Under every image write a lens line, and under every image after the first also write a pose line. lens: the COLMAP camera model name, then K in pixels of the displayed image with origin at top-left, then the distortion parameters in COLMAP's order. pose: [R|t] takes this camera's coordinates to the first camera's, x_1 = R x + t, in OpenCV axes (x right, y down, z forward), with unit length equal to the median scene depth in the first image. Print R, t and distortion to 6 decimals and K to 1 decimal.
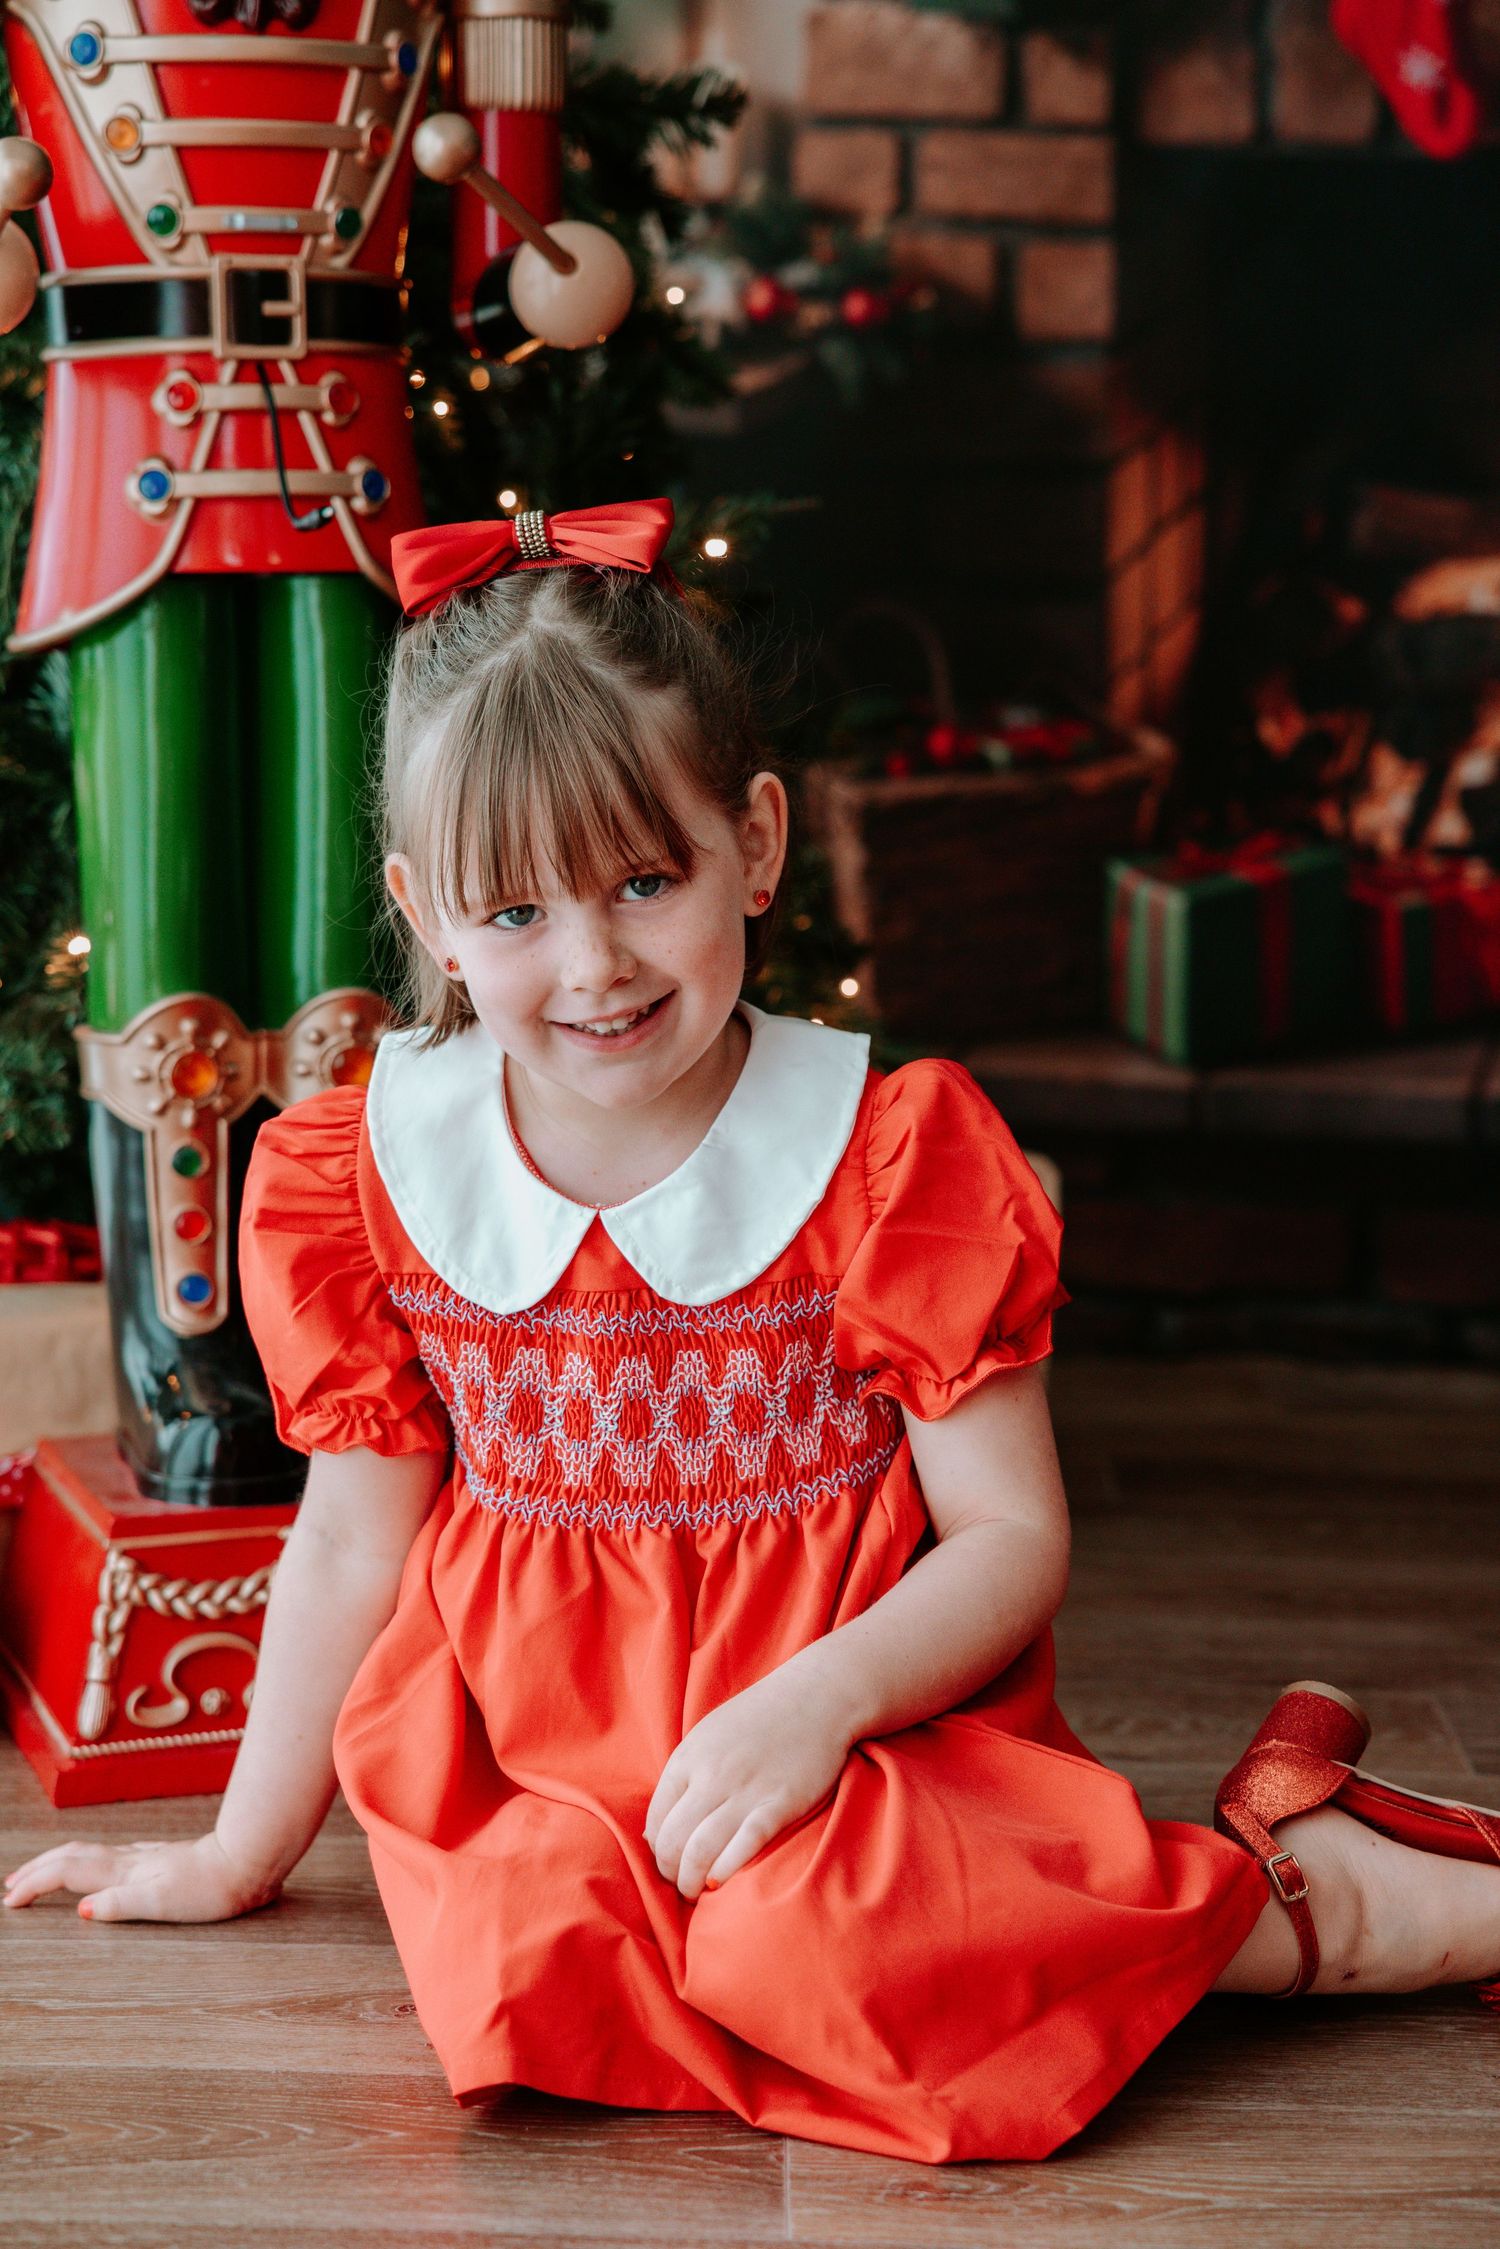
lens RADIAL K [[4401.7, 0, 754.0], [0, 4401.7, 958.4], [0, 0, 1]] dist [0.375046, -3.143266]
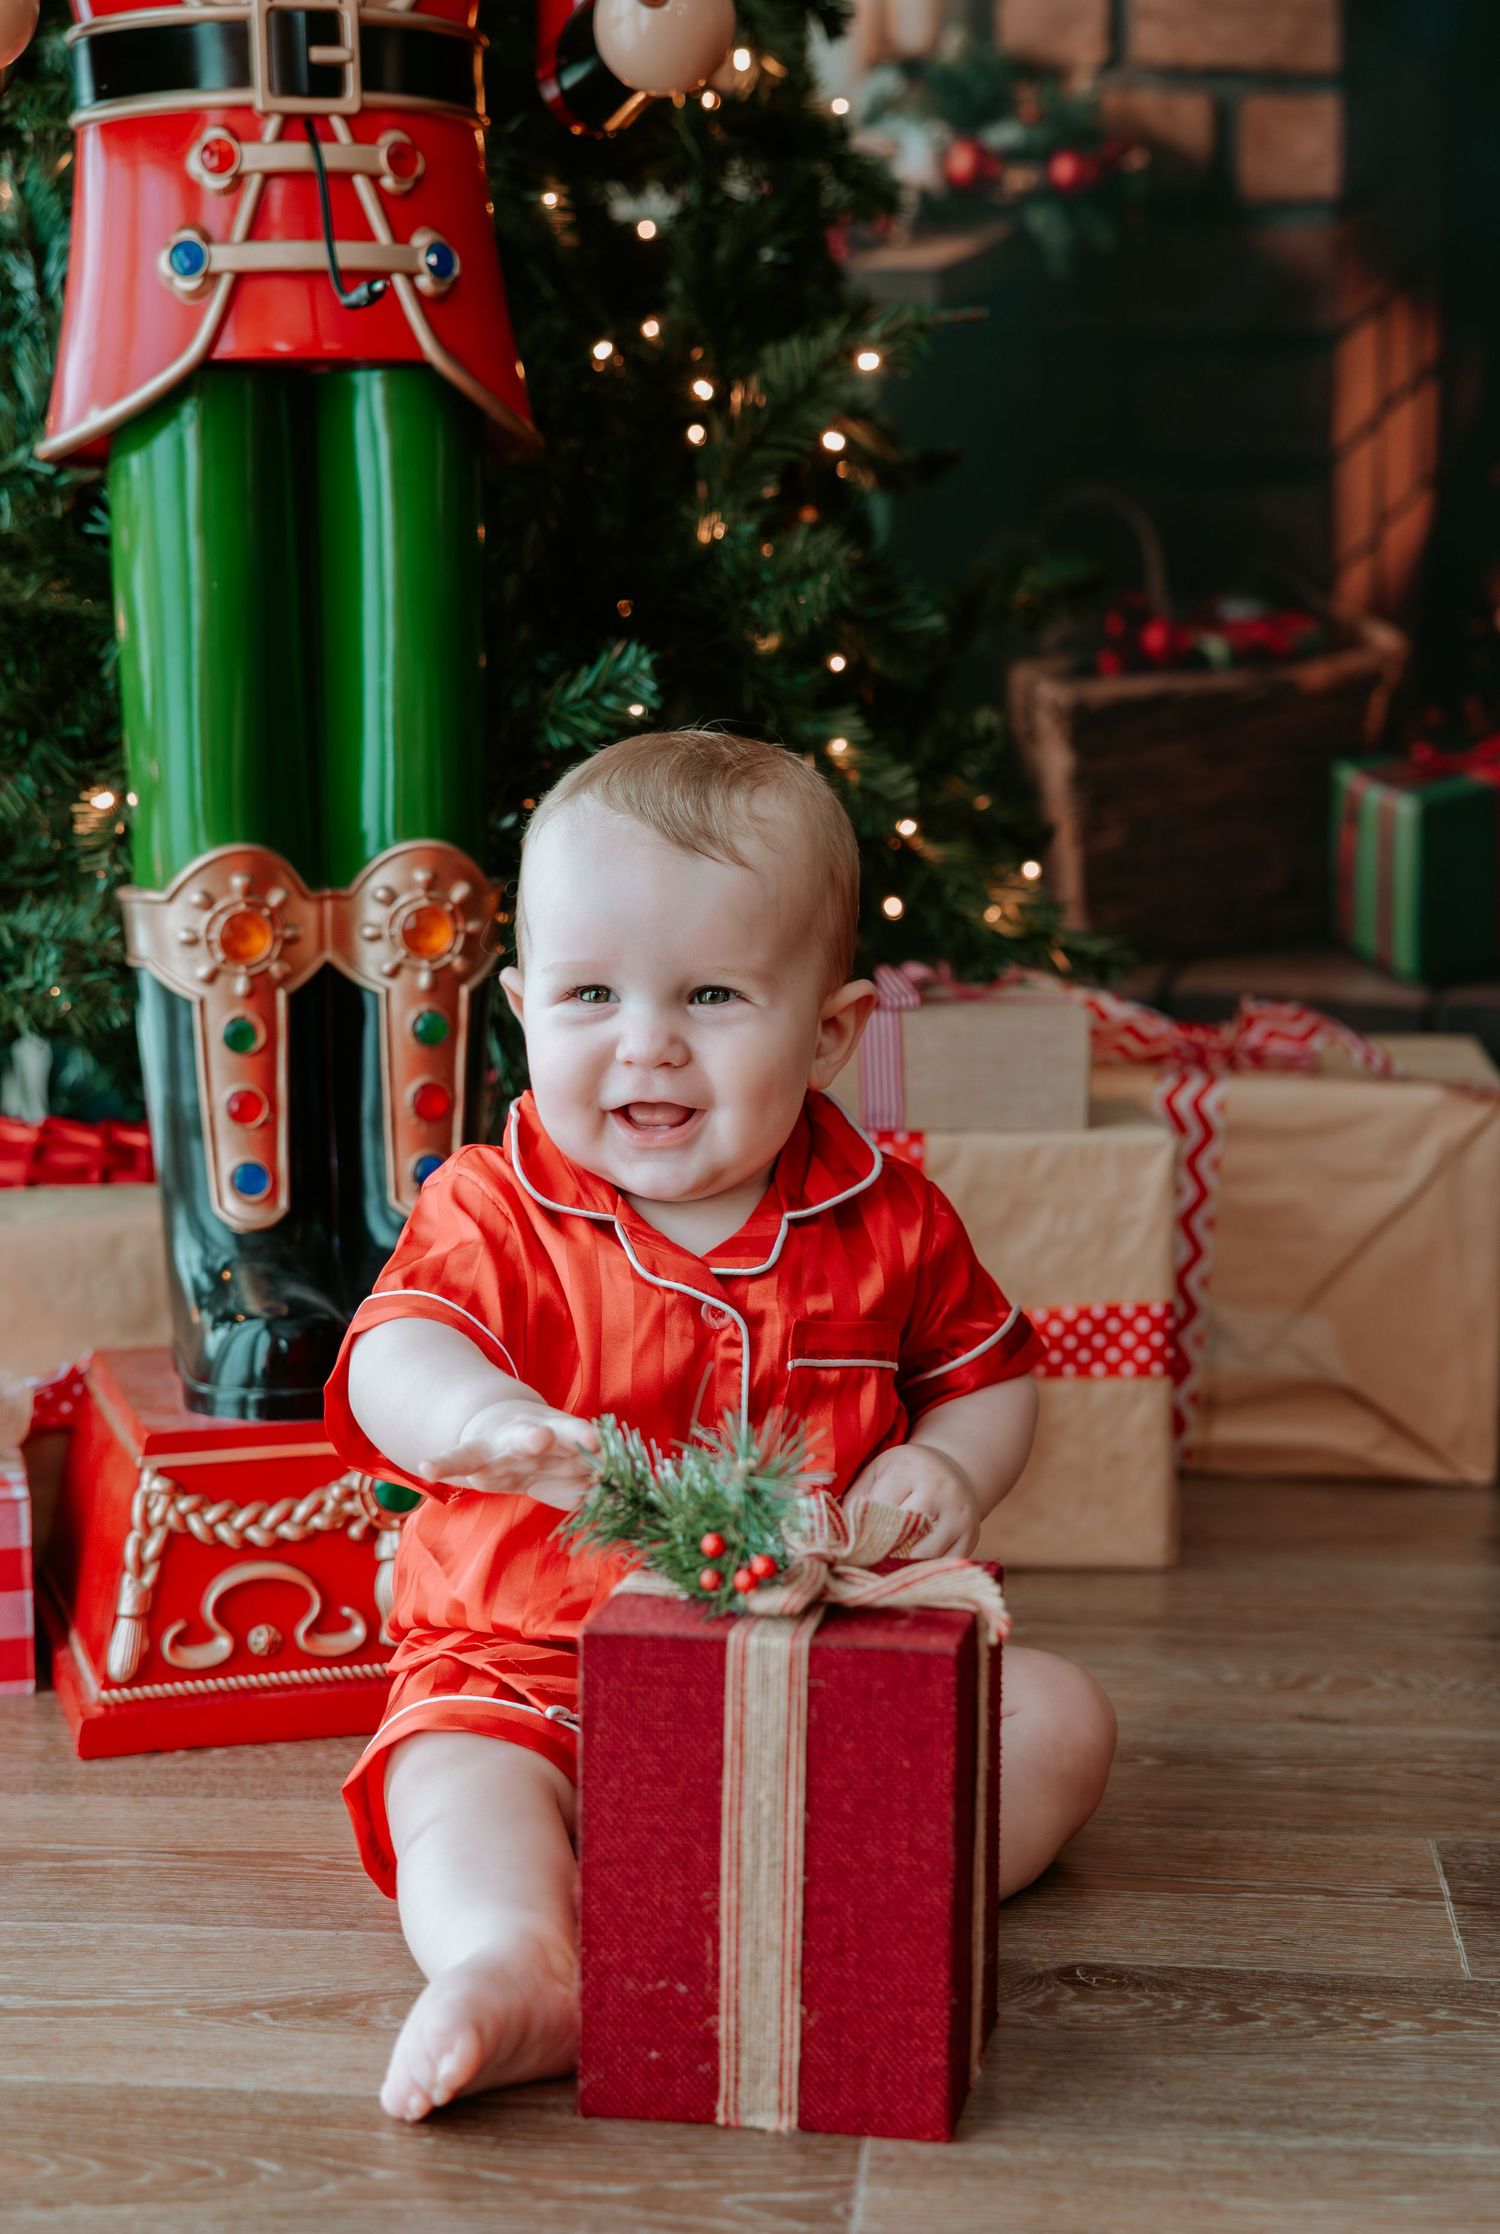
lens RADIAL K [[3920.6, 0, 737.8], [0, 3920.6, 1037.2], [0, 0, 1]] dist [0.336279, -1.371854]
pose [[0.996085, 0.000915, -0.088400, 0.042143], [0.000475, 0.999877, 0.015702, 0.034340], [0.088404, -0.015683, 0.995961, 0.222220]]
